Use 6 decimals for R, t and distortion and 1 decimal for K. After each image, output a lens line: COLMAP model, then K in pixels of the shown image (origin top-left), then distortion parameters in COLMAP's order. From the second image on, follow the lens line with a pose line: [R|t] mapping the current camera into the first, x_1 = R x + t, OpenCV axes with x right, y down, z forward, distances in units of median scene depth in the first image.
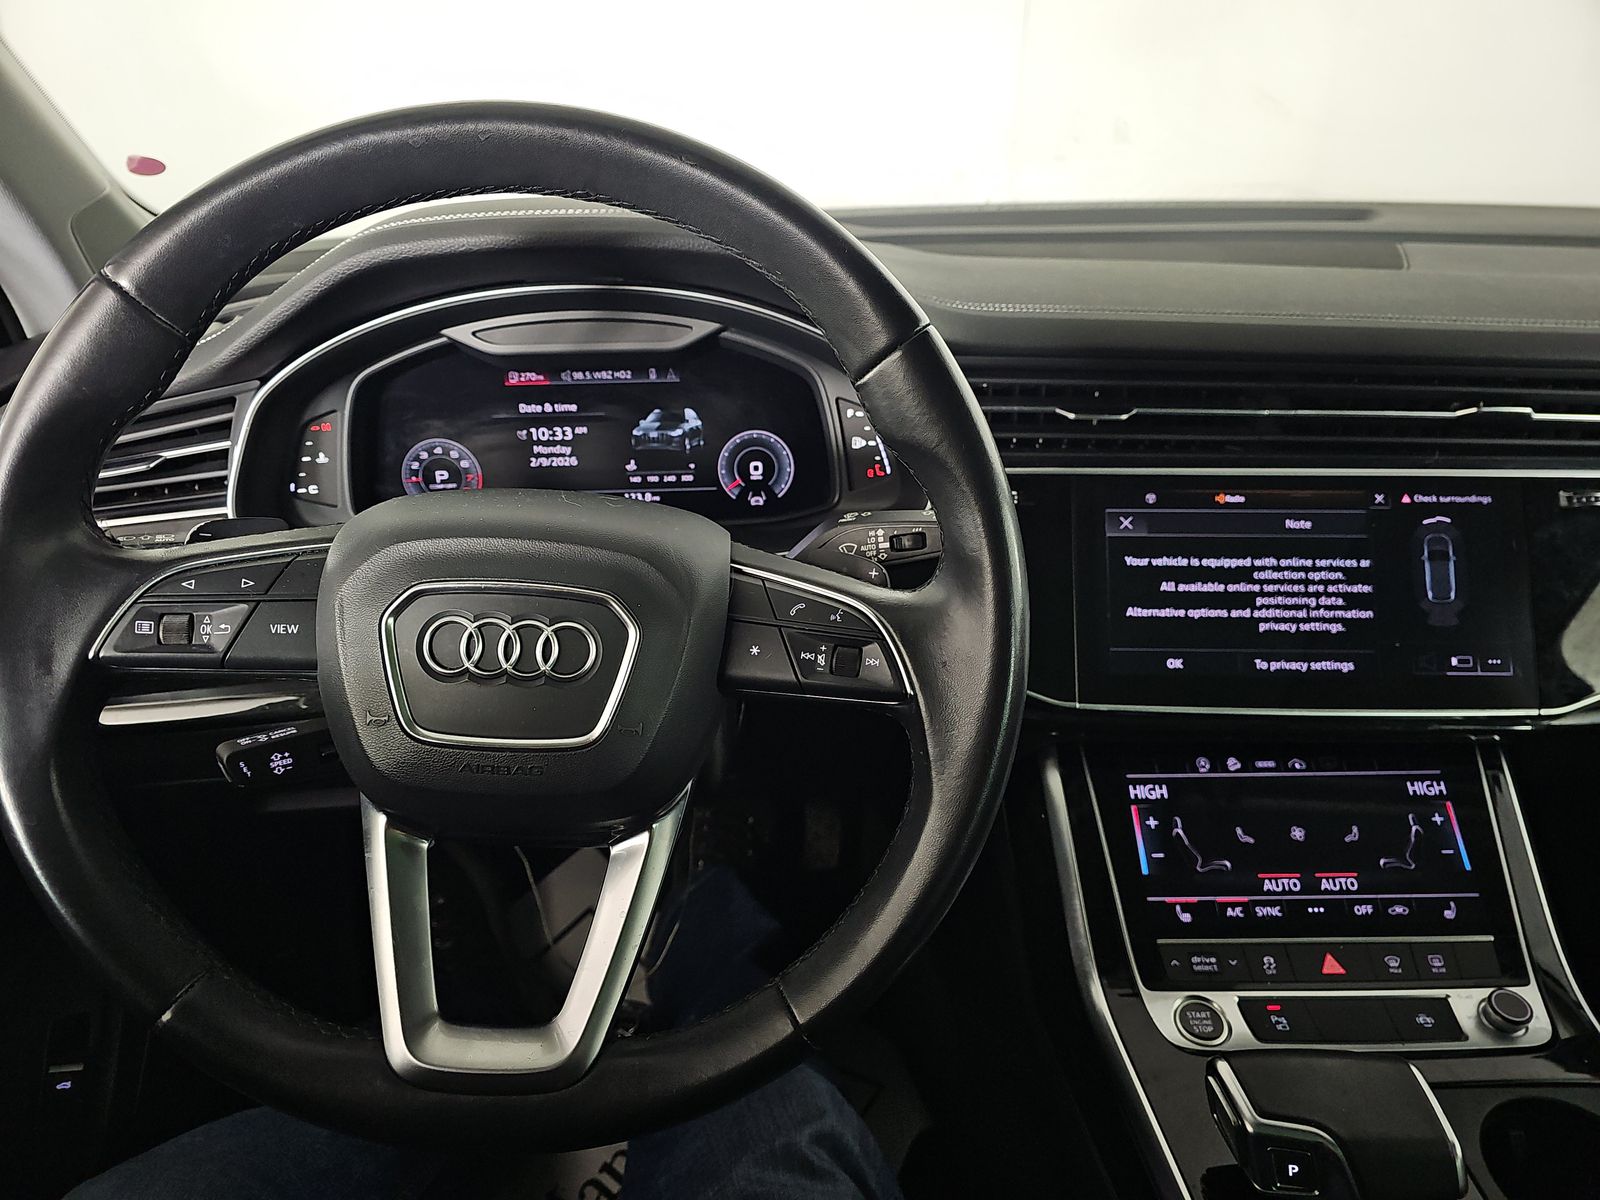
lens RADIAL K [[1080.5, 0, 805.3], [0, 1080.5, 600.7], [0, 0, 1]] dist [0.024700, -0.041324]
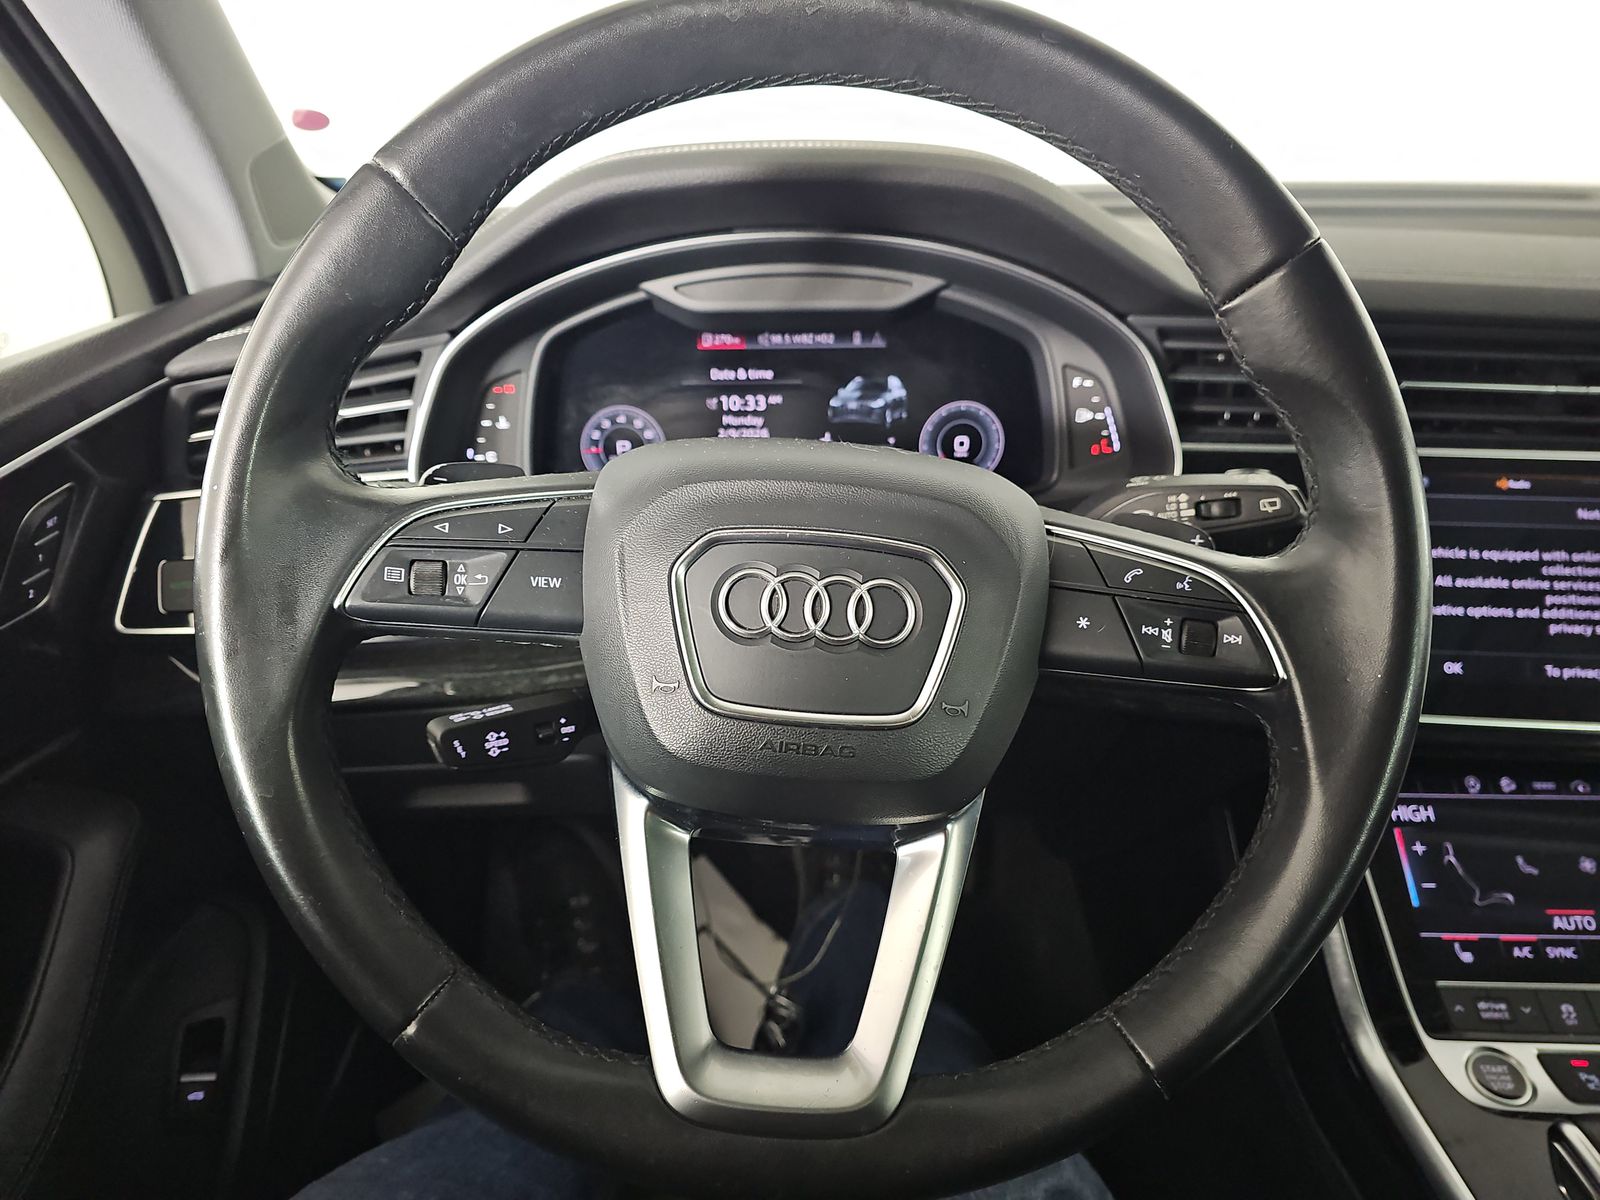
lens RADIAL K [[1080.5, 0, 797.3], [0, 1080.5, 596.2], [0, 0, 1]] dist [0.024700, -0.041324]
pose [[0.998713, 0.023591, -0.044905, -0.152579], [-0.024680, 0.999411, -0.023844, 0.033584], [0.044316, 0.024922, 0.998707, 0.091195]]
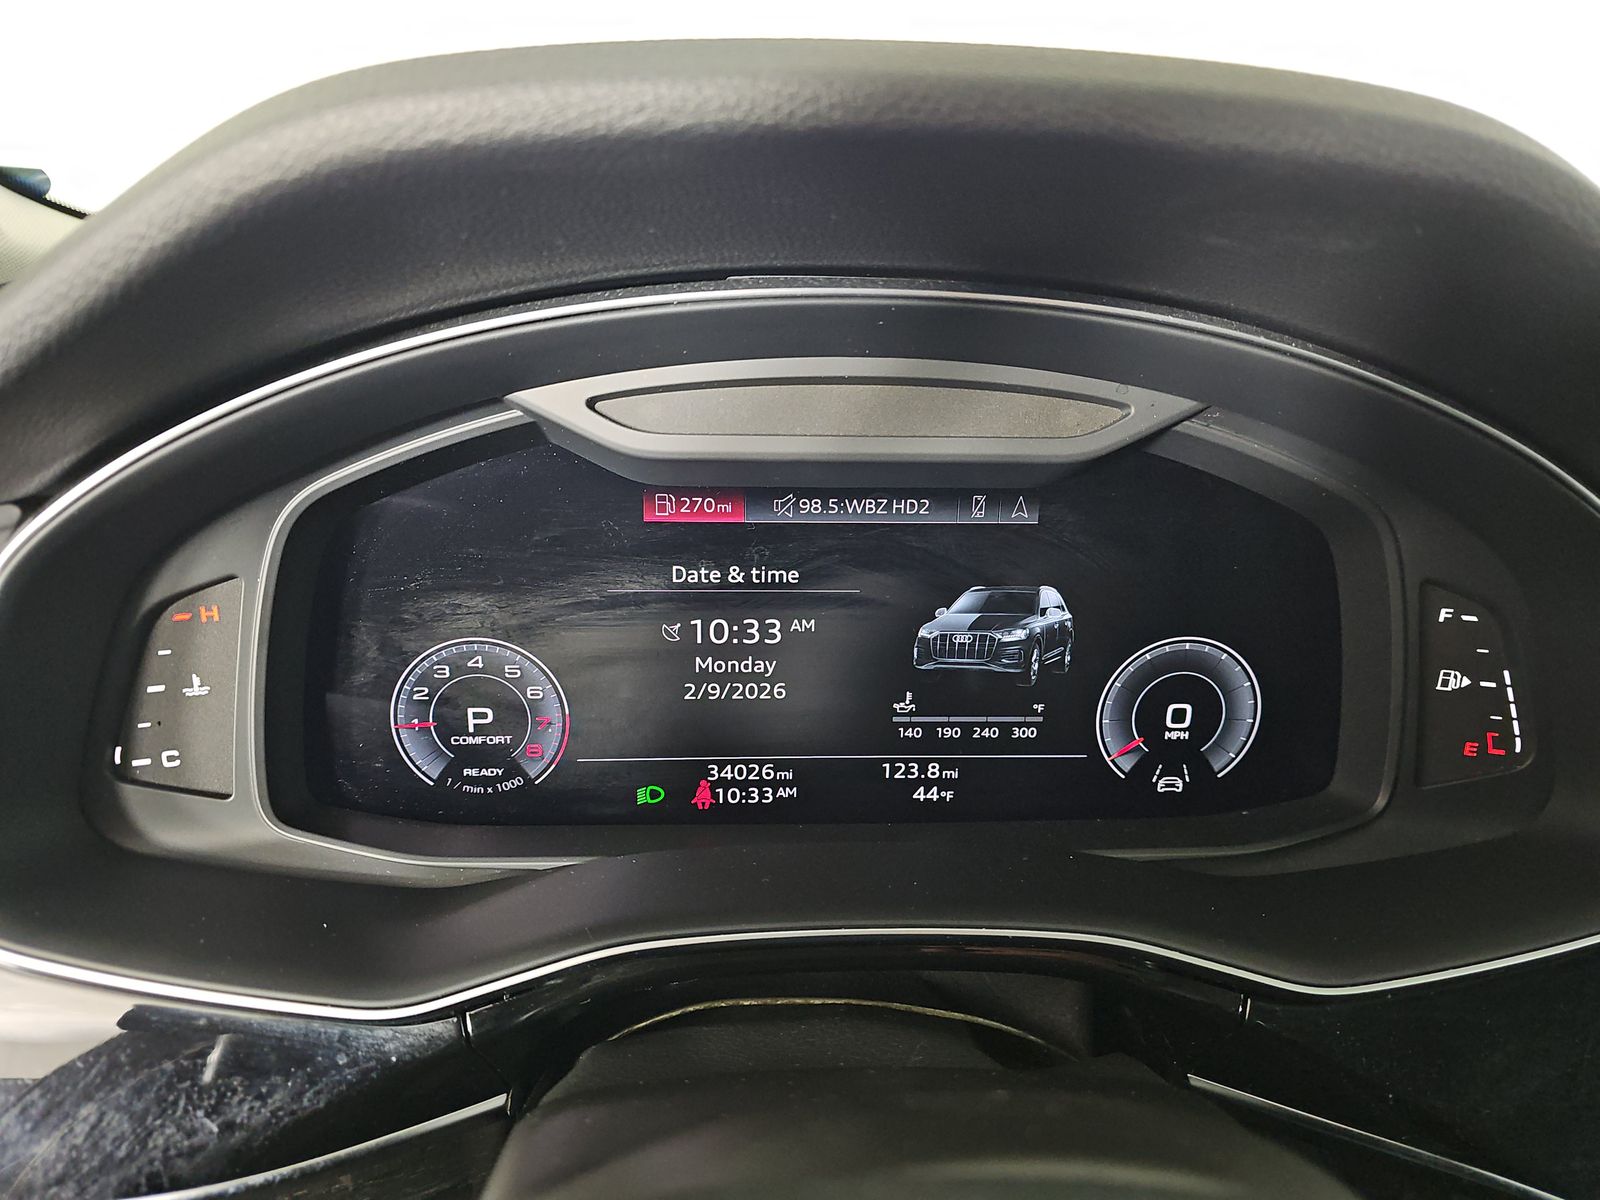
lens RADIAL K [[1080.5, 0, 834.0], [0, 1080.5, 575.8], [0, 0, 1]] dist [0.024700, -0.041324]
pose [[0.999159, 0.033201, 0.024056, -0.219884], [-0.030888, 0.995382, -0.090883, -0.147056], [-0.026962, 0.090064, 0.995571, 0.594503]]
